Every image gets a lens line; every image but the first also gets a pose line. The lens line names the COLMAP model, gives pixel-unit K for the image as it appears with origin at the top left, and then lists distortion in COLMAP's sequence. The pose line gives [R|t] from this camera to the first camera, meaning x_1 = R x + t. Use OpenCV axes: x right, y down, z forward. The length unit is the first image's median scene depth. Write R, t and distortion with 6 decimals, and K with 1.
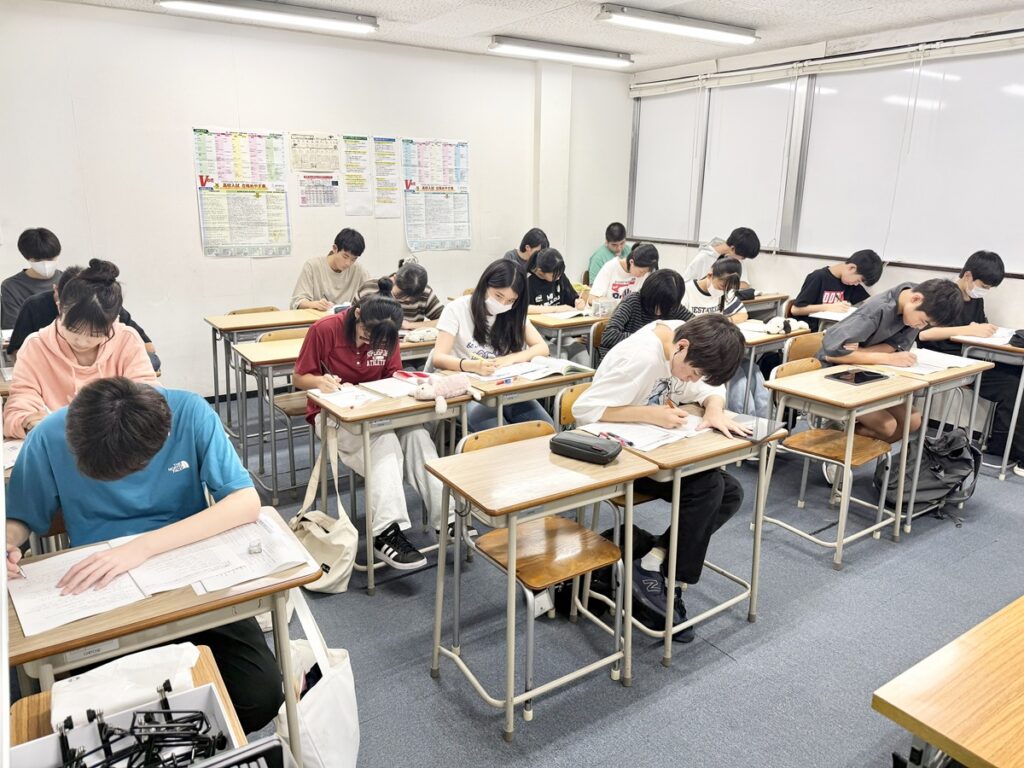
lens RADIAL K [[730.8, 0, 529.7], [0, 730.8, 386.5], [0, 0, 1]] dist [0.021295, -0.032248]
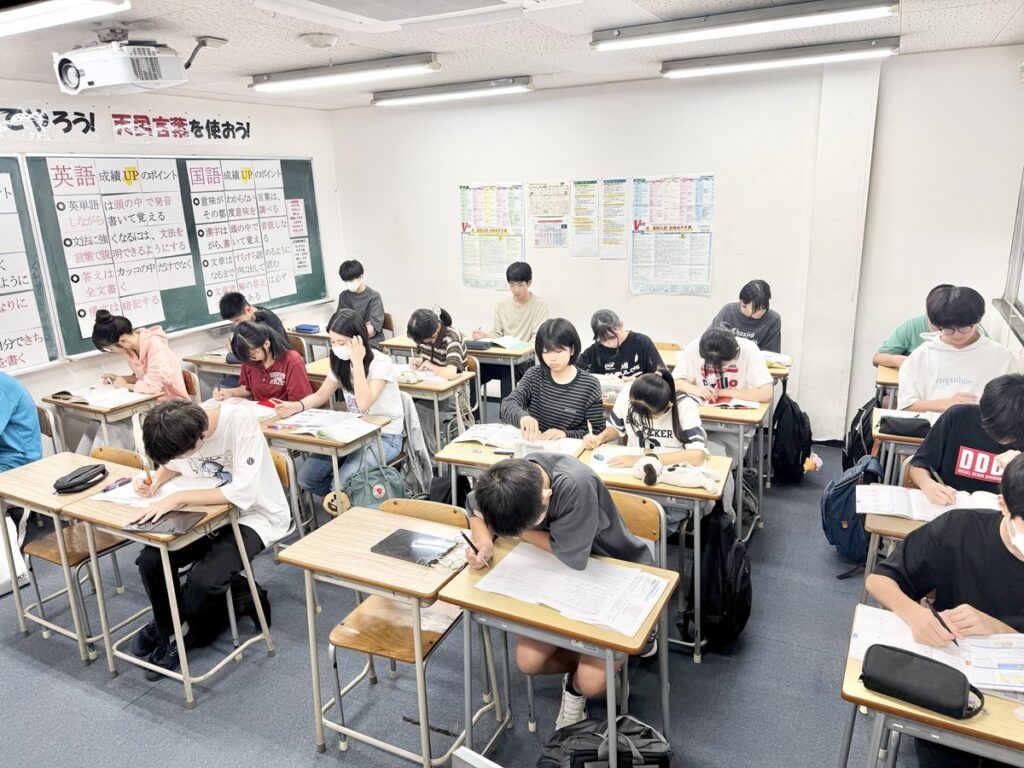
lens RADIAL K [[730.8, 0, 501.9], [0, 730.8, 394.0], [0, 0, 1]] dist [0.021295, -0.032248]
pose [[0.465293, 0.191745, -0.864139, 0.695337], [-0.203911, 0.973217, 0.106153, -0.140139], [0.861349, 0.126815, 0.491930, 0.448071]]
